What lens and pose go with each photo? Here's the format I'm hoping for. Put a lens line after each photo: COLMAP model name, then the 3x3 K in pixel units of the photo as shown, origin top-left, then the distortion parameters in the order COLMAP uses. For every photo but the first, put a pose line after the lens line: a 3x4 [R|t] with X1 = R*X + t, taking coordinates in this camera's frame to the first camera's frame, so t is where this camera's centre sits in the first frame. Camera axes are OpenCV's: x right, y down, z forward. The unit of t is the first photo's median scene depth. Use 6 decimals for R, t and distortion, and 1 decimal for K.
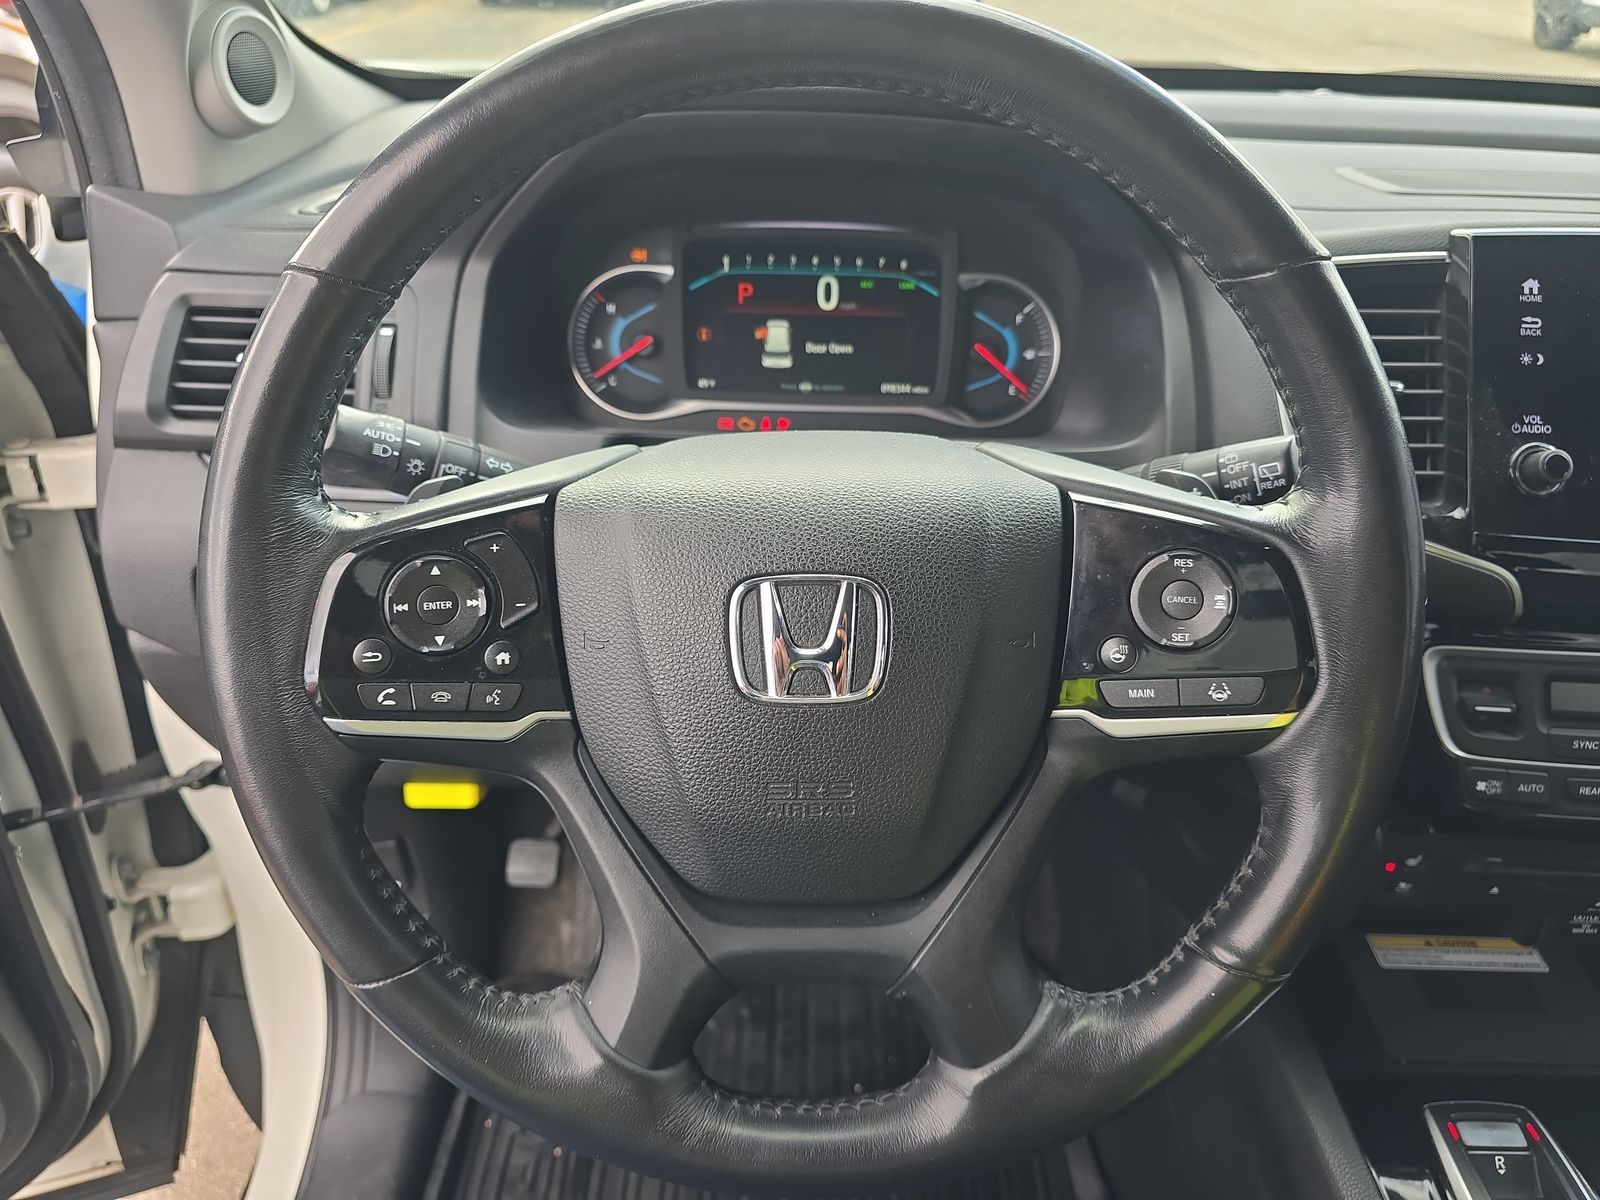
lens RADIAL K [[1083.1, 0, 796.7], [0, 1083.1, 604.2], [0, 0, 1]] dist [0.018201, -0.012185]
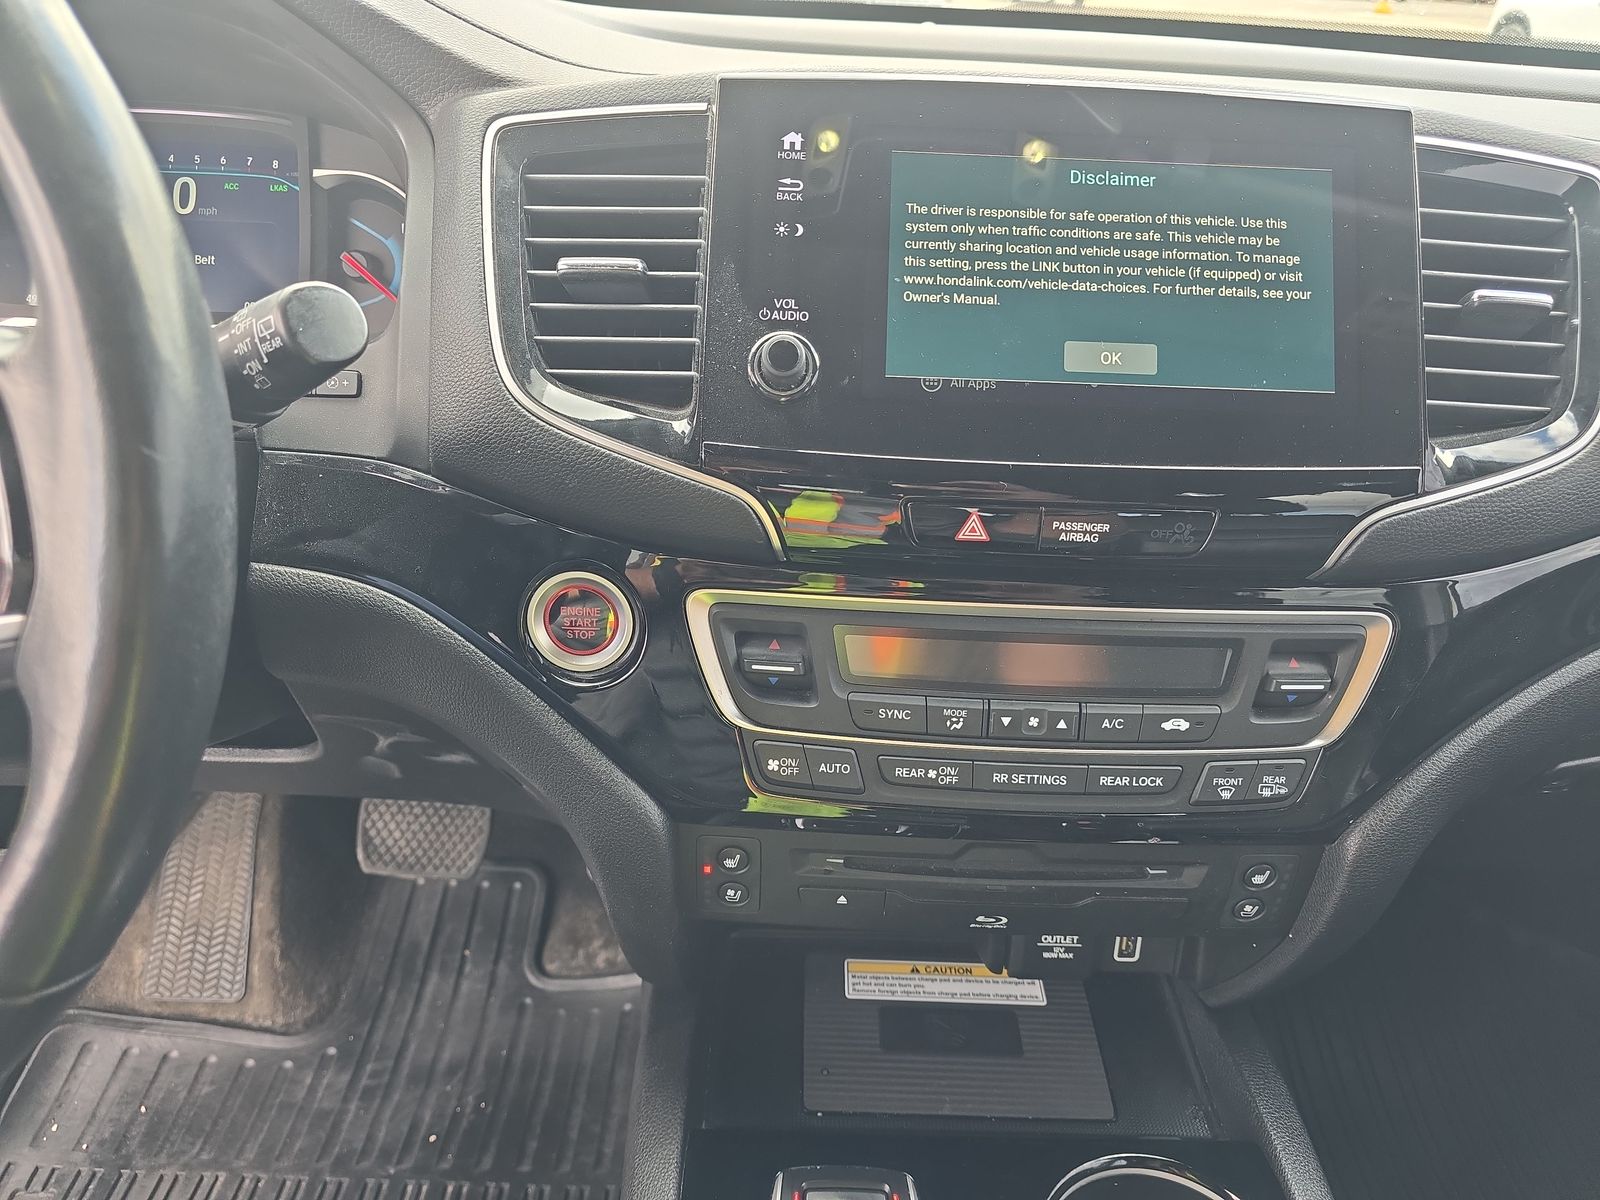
lens RADIAL K [[1083.1, 0, 795.2], [0, 1083.1, 610.8], [0, 0, 1]] dist [0.018201, -0.012185]
pose [[0.999960, 0.008295, -0.003282, 0.517516], [-0.008388, 0.999536, -0.029289, 0.060704], [0.003038, 0.029315, 0.999566, 0.156155]]
